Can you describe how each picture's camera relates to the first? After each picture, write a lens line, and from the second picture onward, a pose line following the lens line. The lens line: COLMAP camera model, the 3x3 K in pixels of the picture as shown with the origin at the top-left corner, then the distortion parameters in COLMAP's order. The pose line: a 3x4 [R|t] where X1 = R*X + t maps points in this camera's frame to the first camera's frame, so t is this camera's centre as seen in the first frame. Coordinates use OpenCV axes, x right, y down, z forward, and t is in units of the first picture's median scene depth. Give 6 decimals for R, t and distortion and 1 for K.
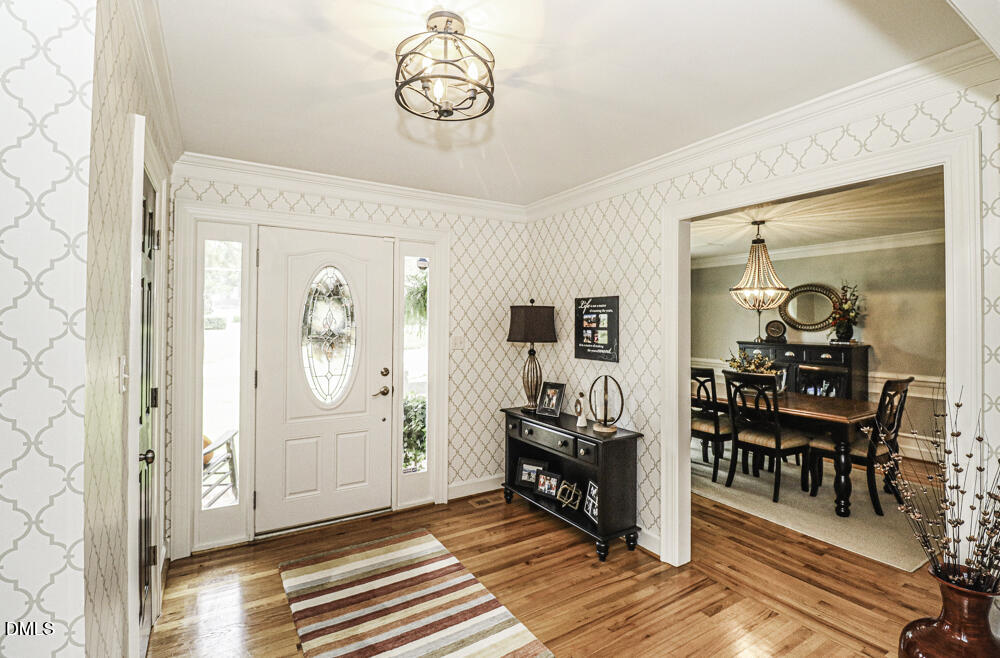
lens RADIAL K [[475.2, 0, 503.7], [0, 475.2, 320.1], [0, 0, 1]] dist [0.022927, -0.020251]
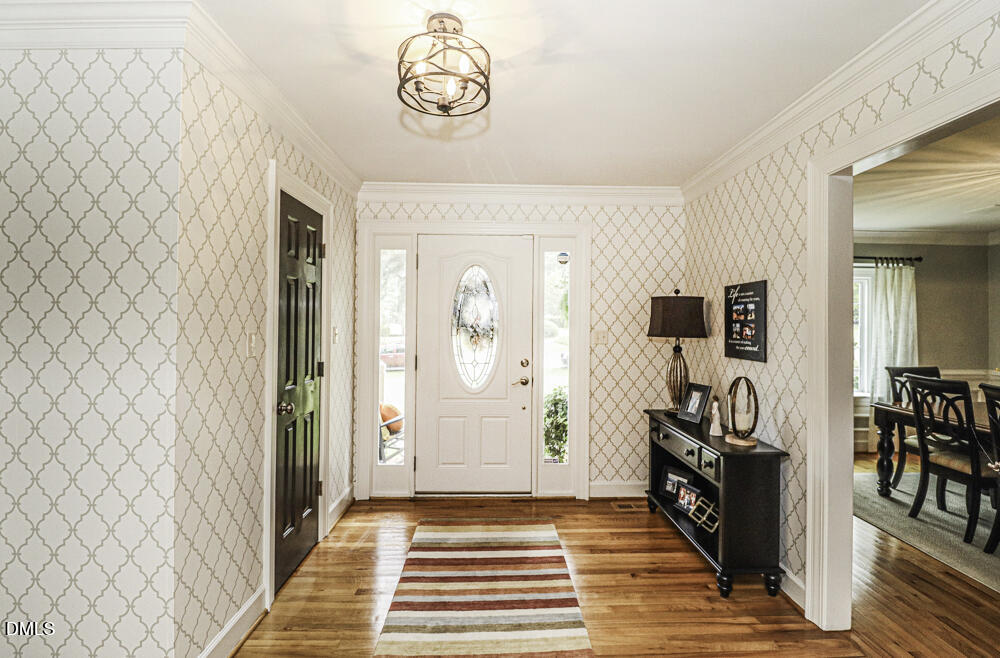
lens RADIAL K [[475.2, 0, 503.7], [0, 475.2, 320.1], [0, 0, 1]] dist [0.022927, -0.020251]
pose [[0.866459, -0.001649, -0.499246, 0.243203], [-0.001877, 0.999977, -0.006559, 0.021737], [0.499245, 0.006620, 0.866435, 0.065906]]
